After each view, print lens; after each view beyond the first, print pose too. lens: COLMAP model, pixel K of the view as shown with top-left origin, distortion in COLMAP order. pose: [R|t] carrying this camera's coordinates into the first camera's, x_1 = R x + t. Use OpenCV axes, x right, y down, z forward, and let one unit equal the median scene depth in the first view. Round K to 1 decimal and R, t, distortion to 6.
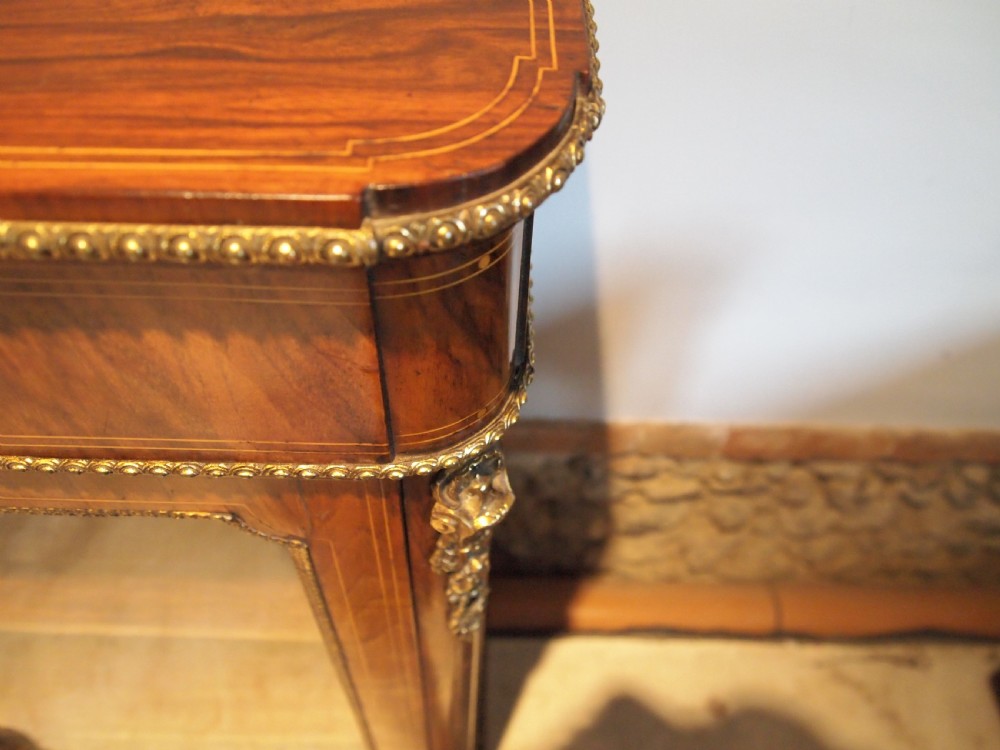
lens RADIAL K [[807.4, 0, 500.4], [0, 807.4, 376.8], [0, 0, 1]] dist [-0.043775, 0.001408]
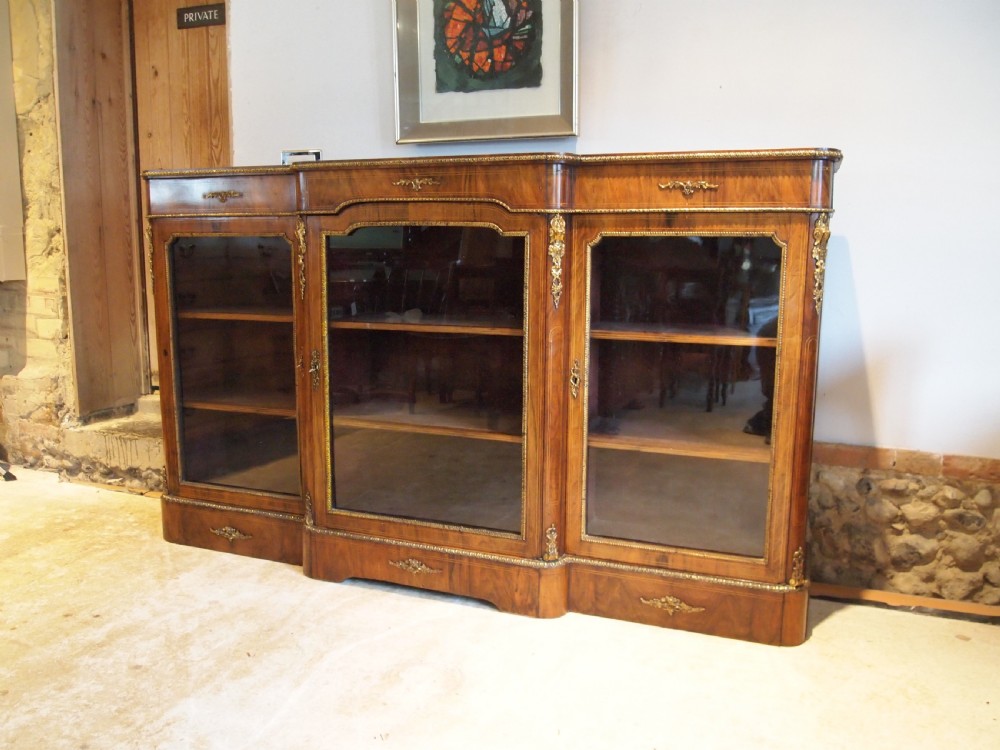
lens RADIAL K [[807.4, 0, 500.4], [0, 807.4, 376.8], [0, 0, 1]] dist [-0.043775, 0.001408]
pose [[0.933135, 0.020552, -0.358938, -0.029084], [-0.261735, 0.723290, -0.639020, 1.380686], [0.246483, 0.690239, 0.680306, -0.679328]]
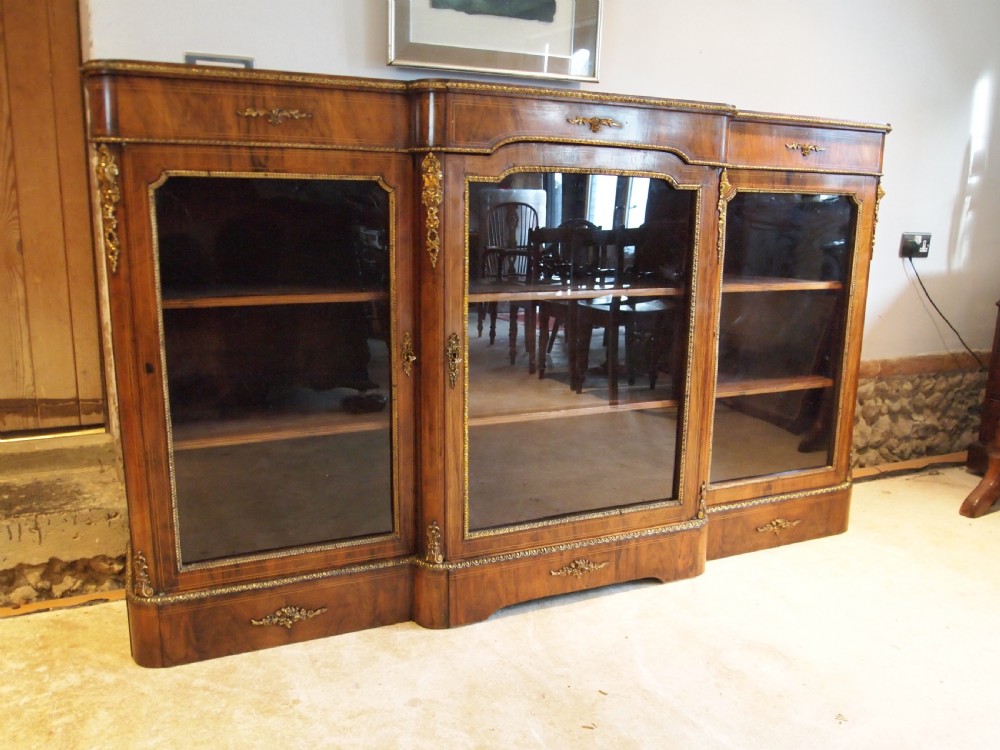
lens RADIAL K [[807.4, 0, 500.4], [0, 807.4, 376.8], [0, 0, 1]] dist [-0.043775, 0.001408]
pose [[0.913655, -0.110558, 0.391166, -1.604701], [0.334704, 0.750681, -0.569606, 1.145502], [-0.230666, 0.651349, 0.722868, -0.552290]]
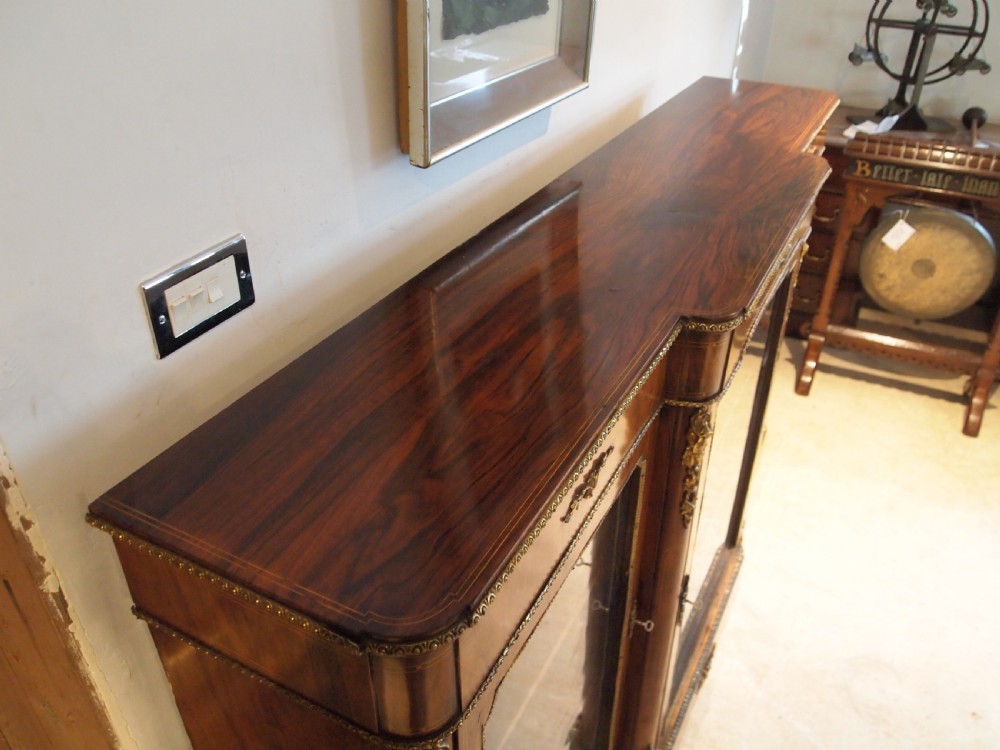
lens RADIAL K [[807.4, 0, 500.4], [0, 807.4, 376.8], [0, 0, 1]] dist [-0.043775, 0.001408]
pose [[0.471676, -0.506142, 0.722040, -1.896766], [0.707849, 0.705628, 0.032231, -0.172745], [-0.525806, 0.495893, 0.691100, -0.317153]]
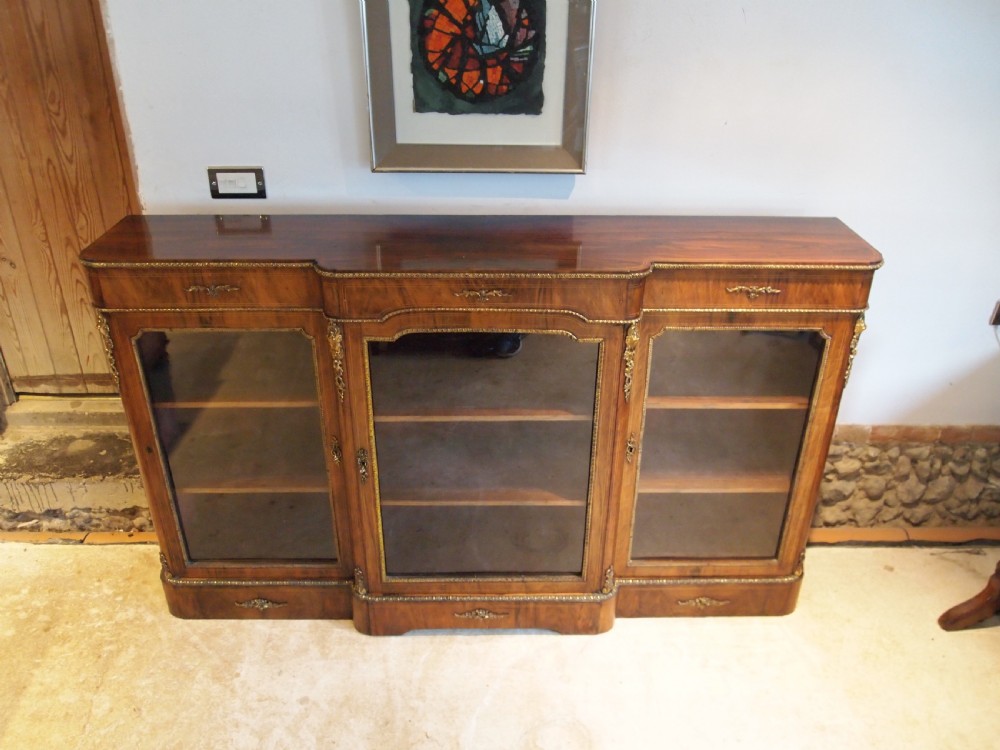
lens RADIAL K [[809.7, 0, 500.0], [0, 809.7, 375.0], [0, 0, 1]] dist [-0.039504, 0.000688]
pose [[0.999342, -0.035699, -0.006444, -0.785630], [0.030210, 0.917333, -0.396972, 0.818220], [0.020083, 0.396516, 0.917808, -1.261088]]
